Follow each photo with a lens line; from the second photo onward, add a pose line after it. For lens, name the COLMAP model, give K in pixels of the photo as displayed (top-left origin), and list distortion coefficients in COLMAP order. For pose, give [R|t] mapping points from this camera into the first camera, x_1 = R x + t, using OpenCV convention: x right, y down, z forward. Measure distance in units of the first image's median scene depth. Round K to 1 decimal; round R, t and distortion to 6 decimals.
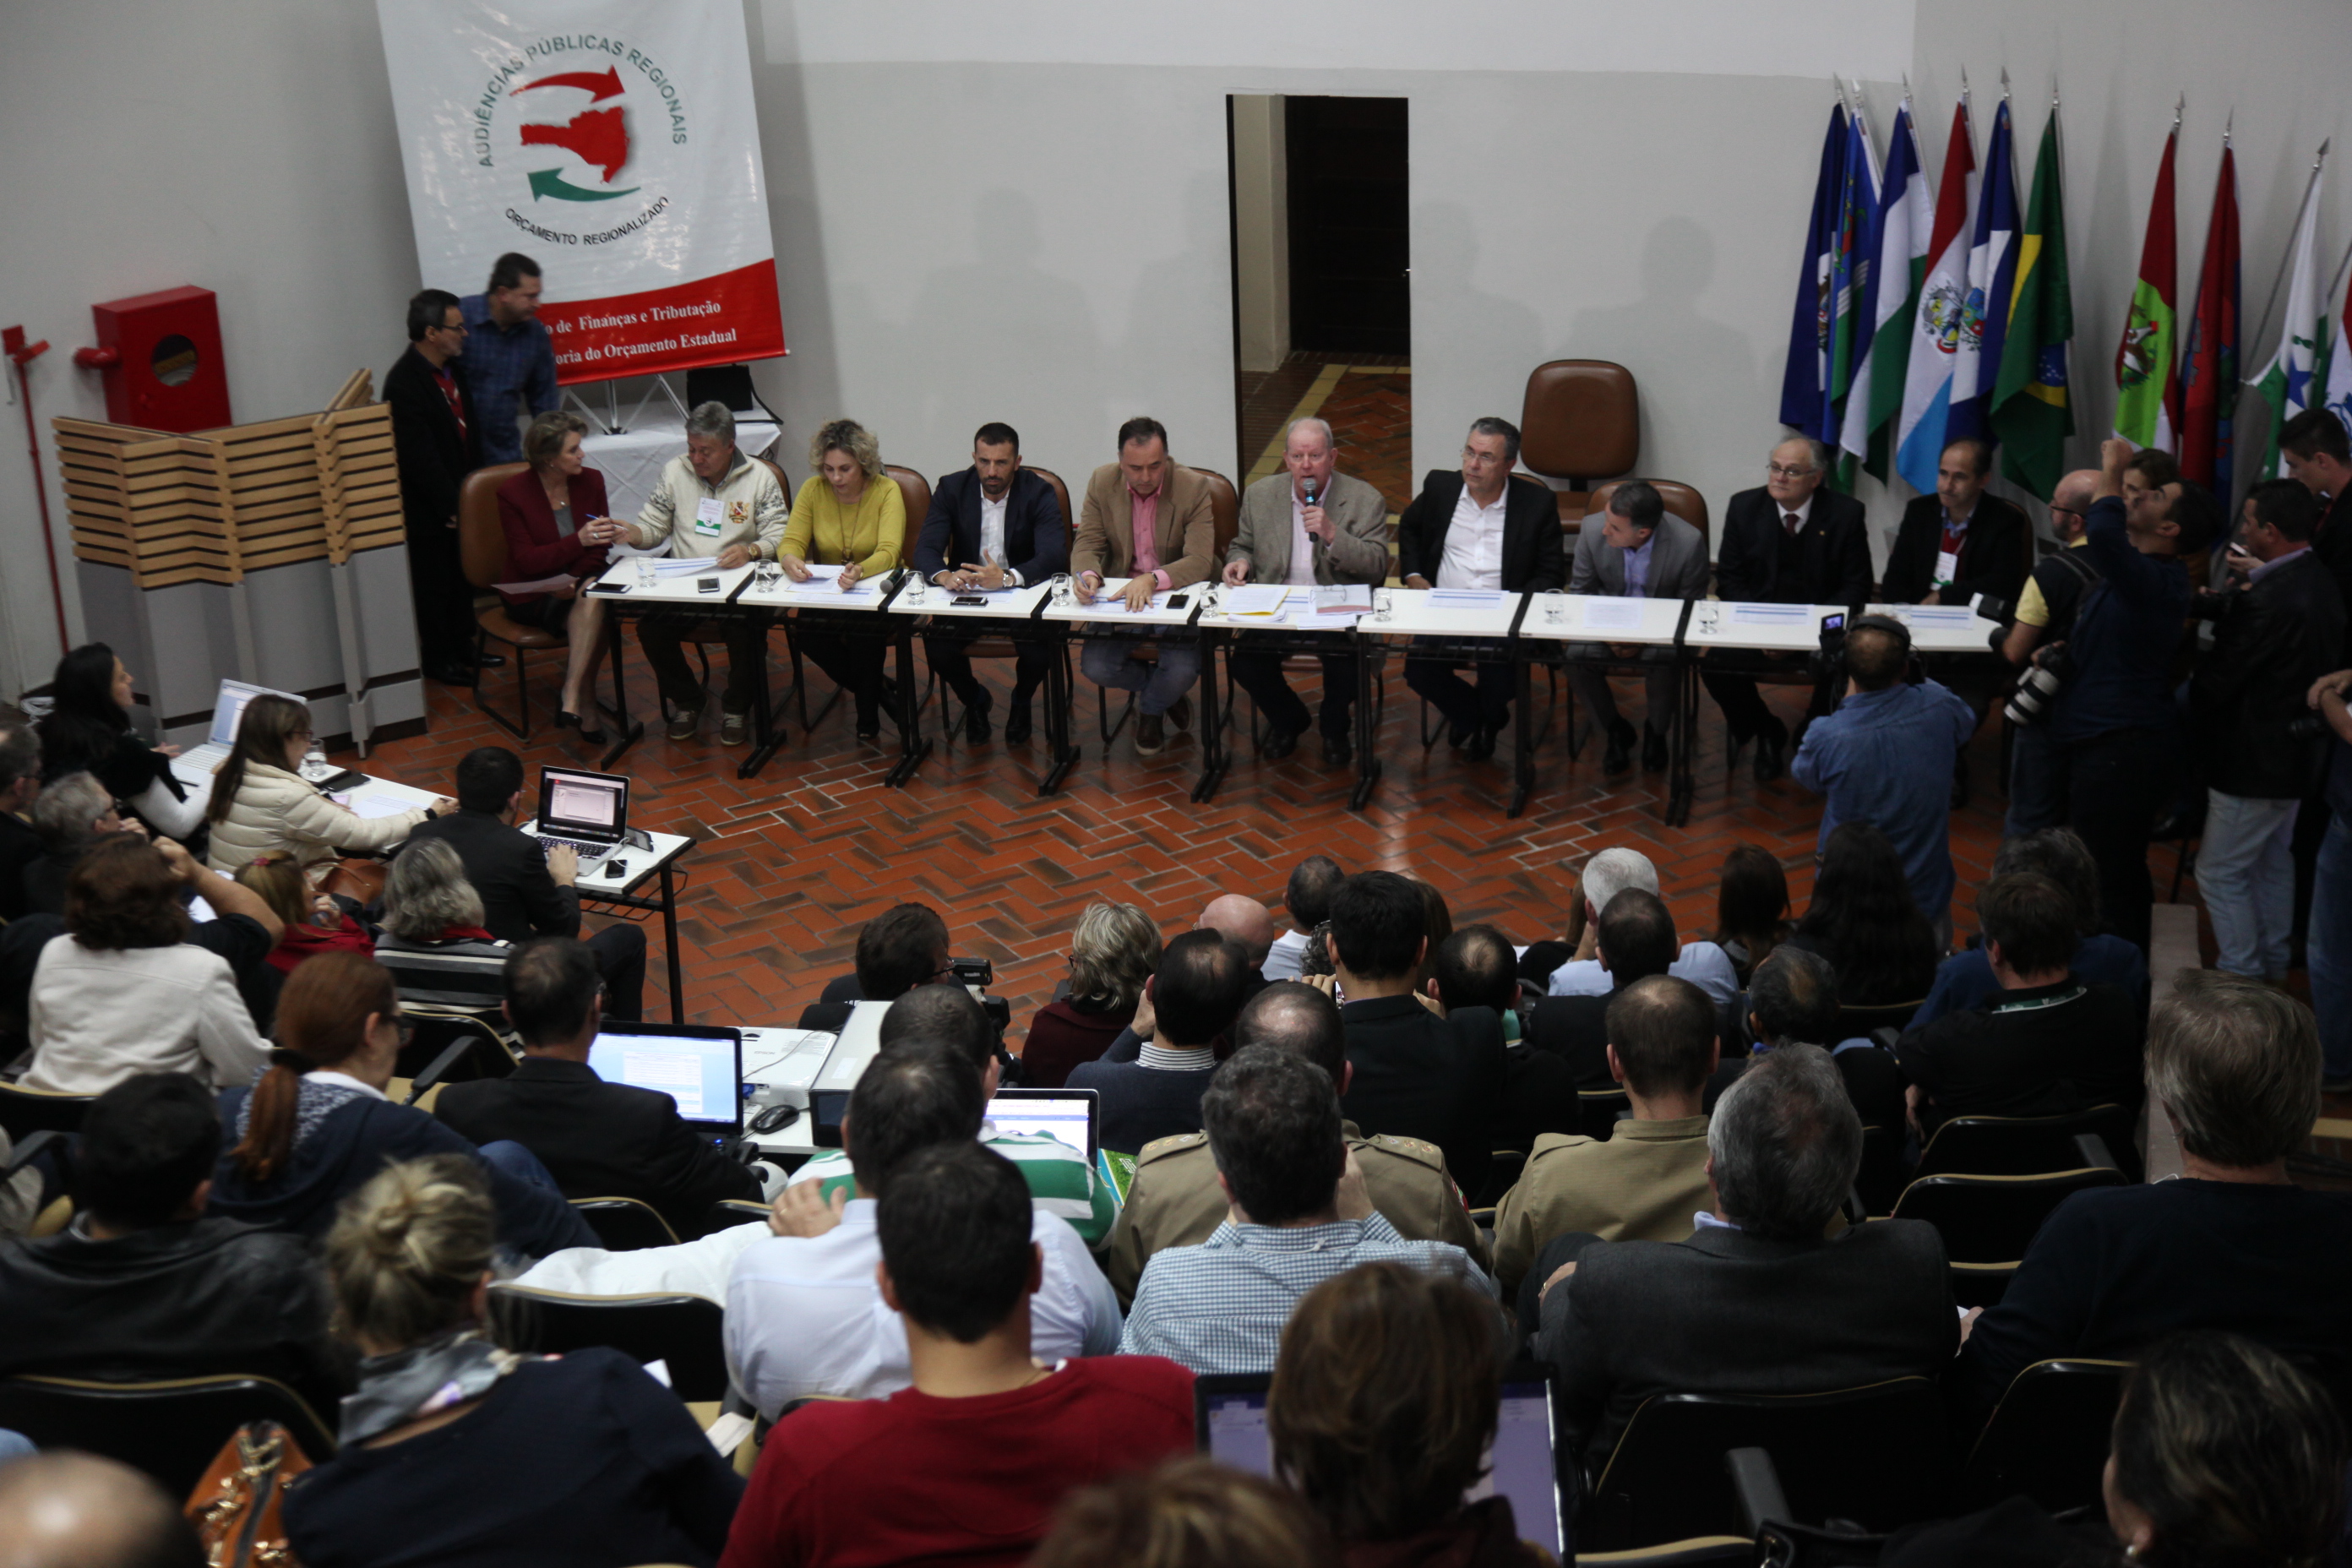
lens RADIAL K [[3840.3, 0, 1224.8], [0, 3840.3, 792.0], [0, 0, 1]] dist [0.201969, -0.024370]
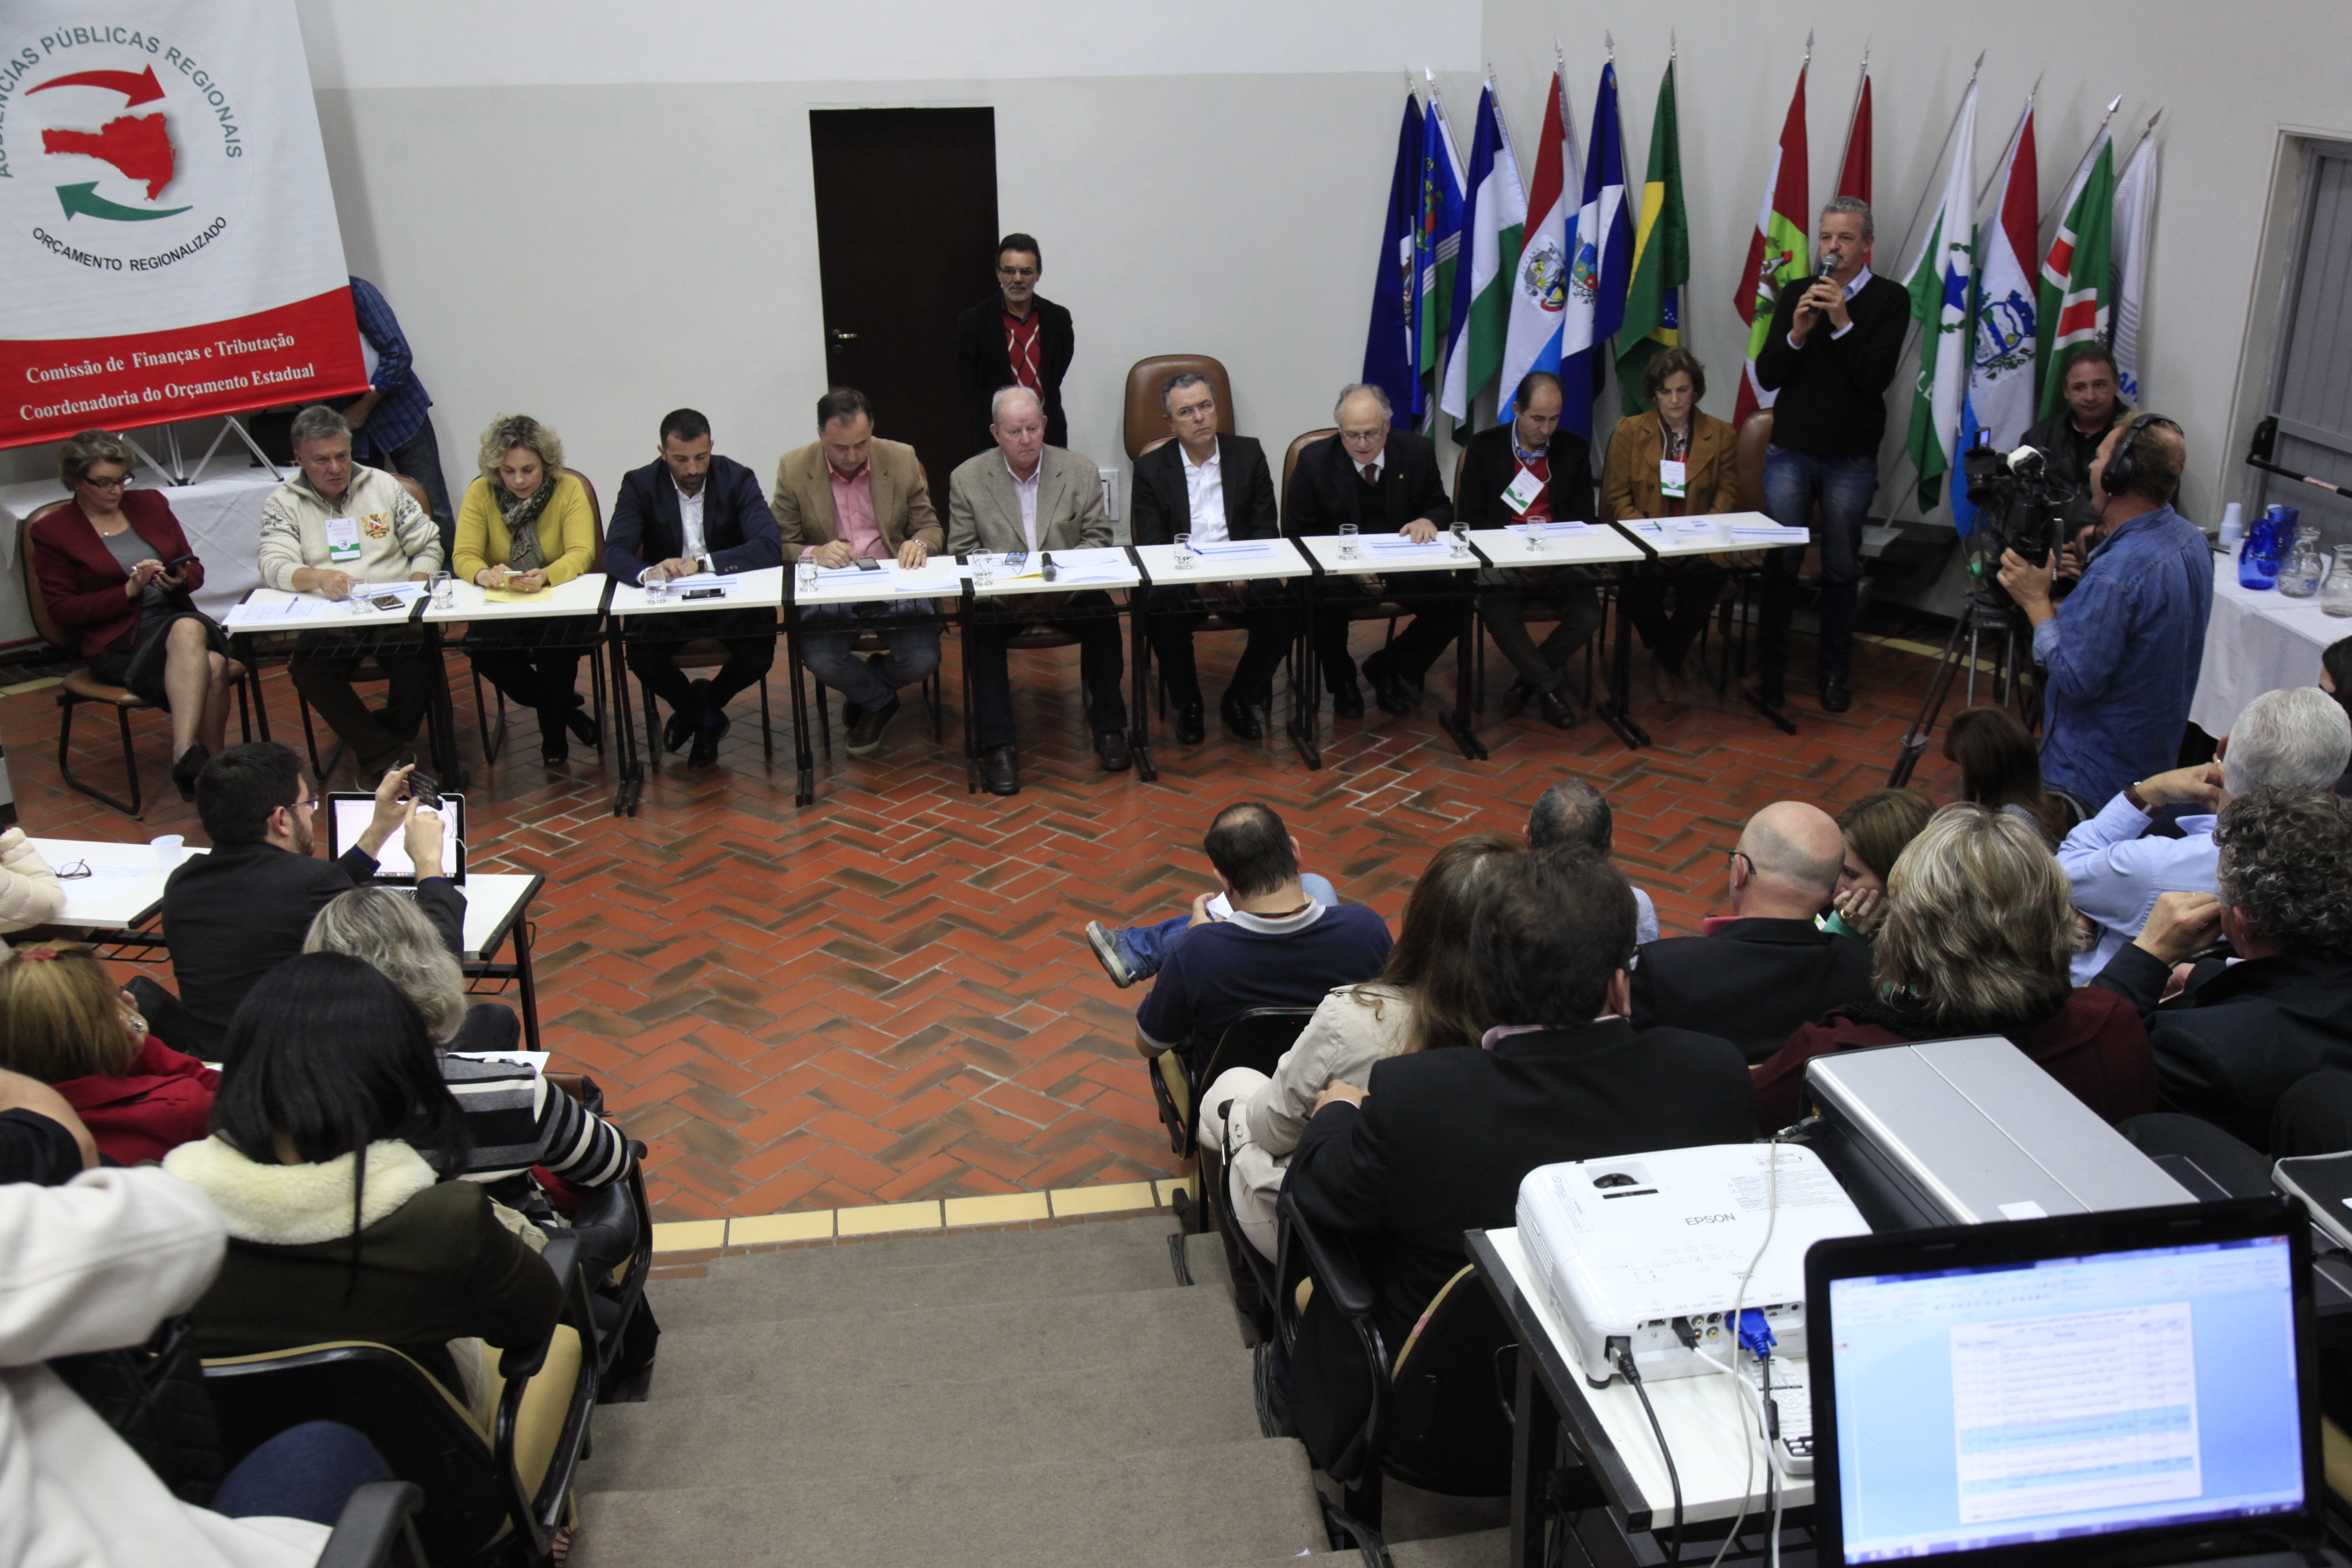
lens RADIAL K [[2331.1, 0, 1227.9], [0, 2331.1, 795.7], [0, 0, 1]] dist [-0.014932, 0.114995]
pose [[0.930967, -0.109692, 0.348235, -0.135082], [0.117136, 0.993116, -0.000324, 0.009882], [-0.345802, 0.041093, 0.937407, 0.421640]]
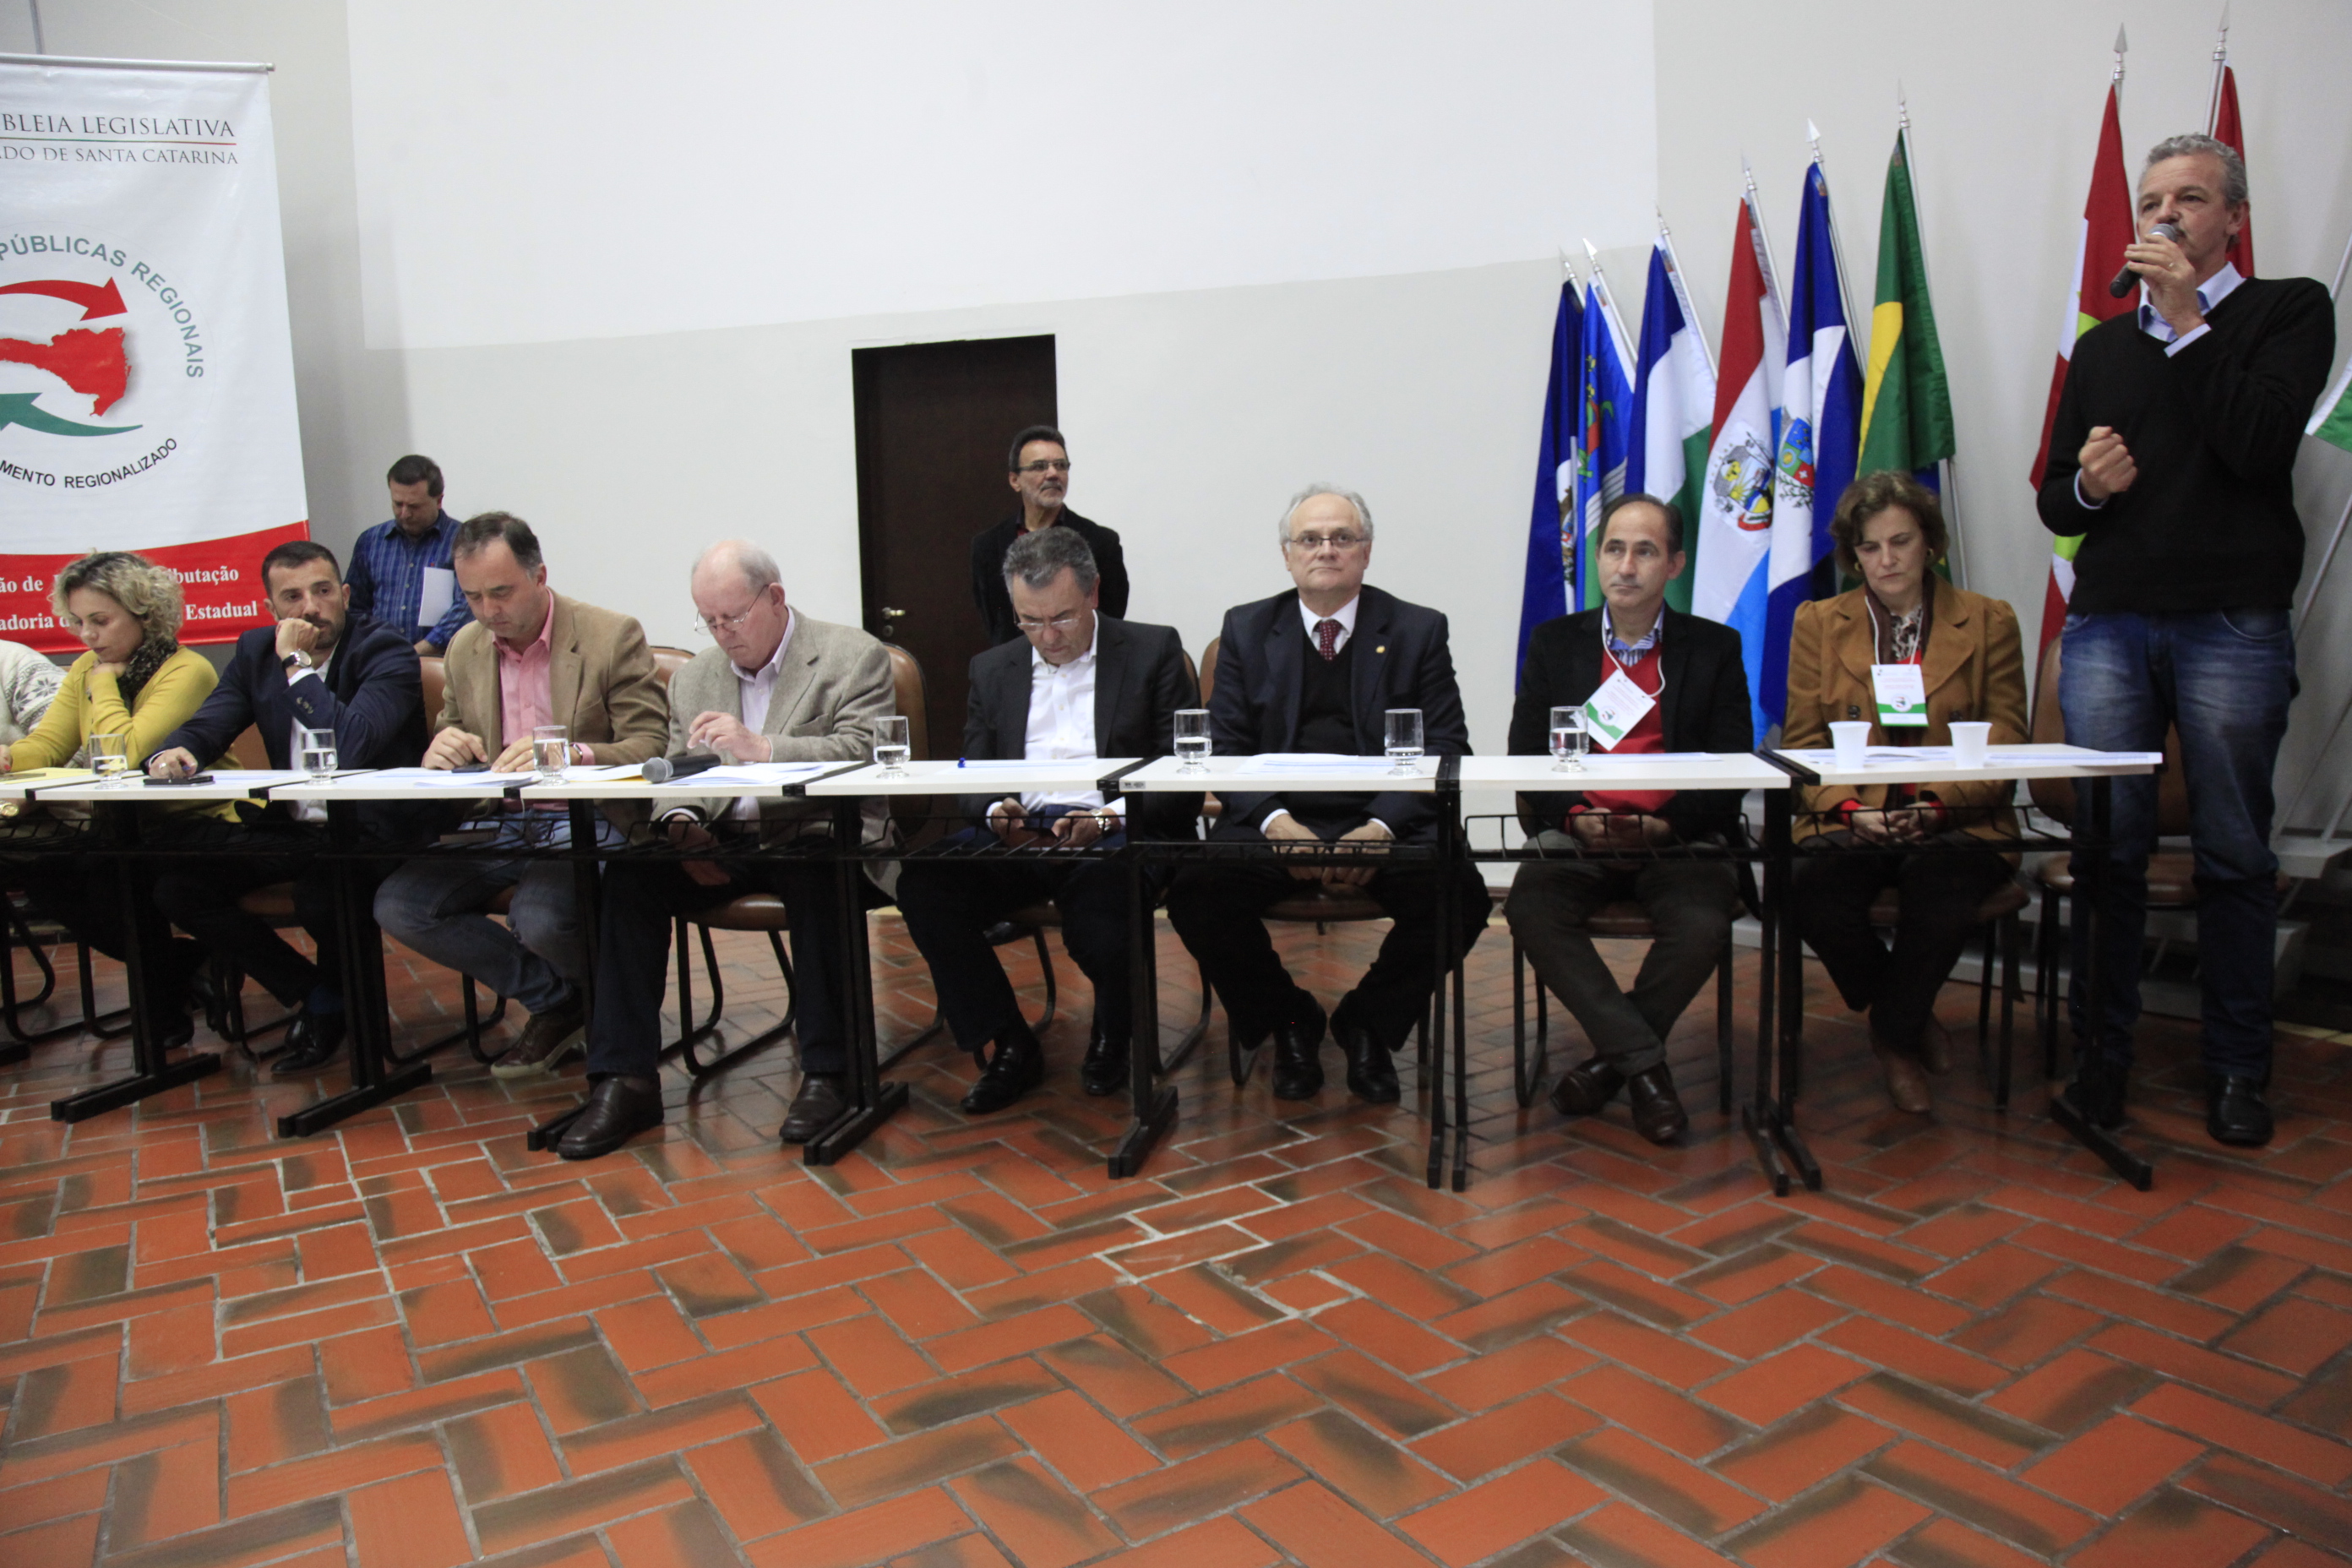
lens RADIAL K [[1604.2, 0, 1217.2], [0, 1604.2, 776.3], [0, 0, 1]] dist [-0.125705, 0.068388]
pose [[0.999392, 0.000280, 0.034860, 0.073484], [0.009682, 0.958396, -0.285277, 0.014630], [-0.033489, 0.285441, 0.957811, 0.717805]]
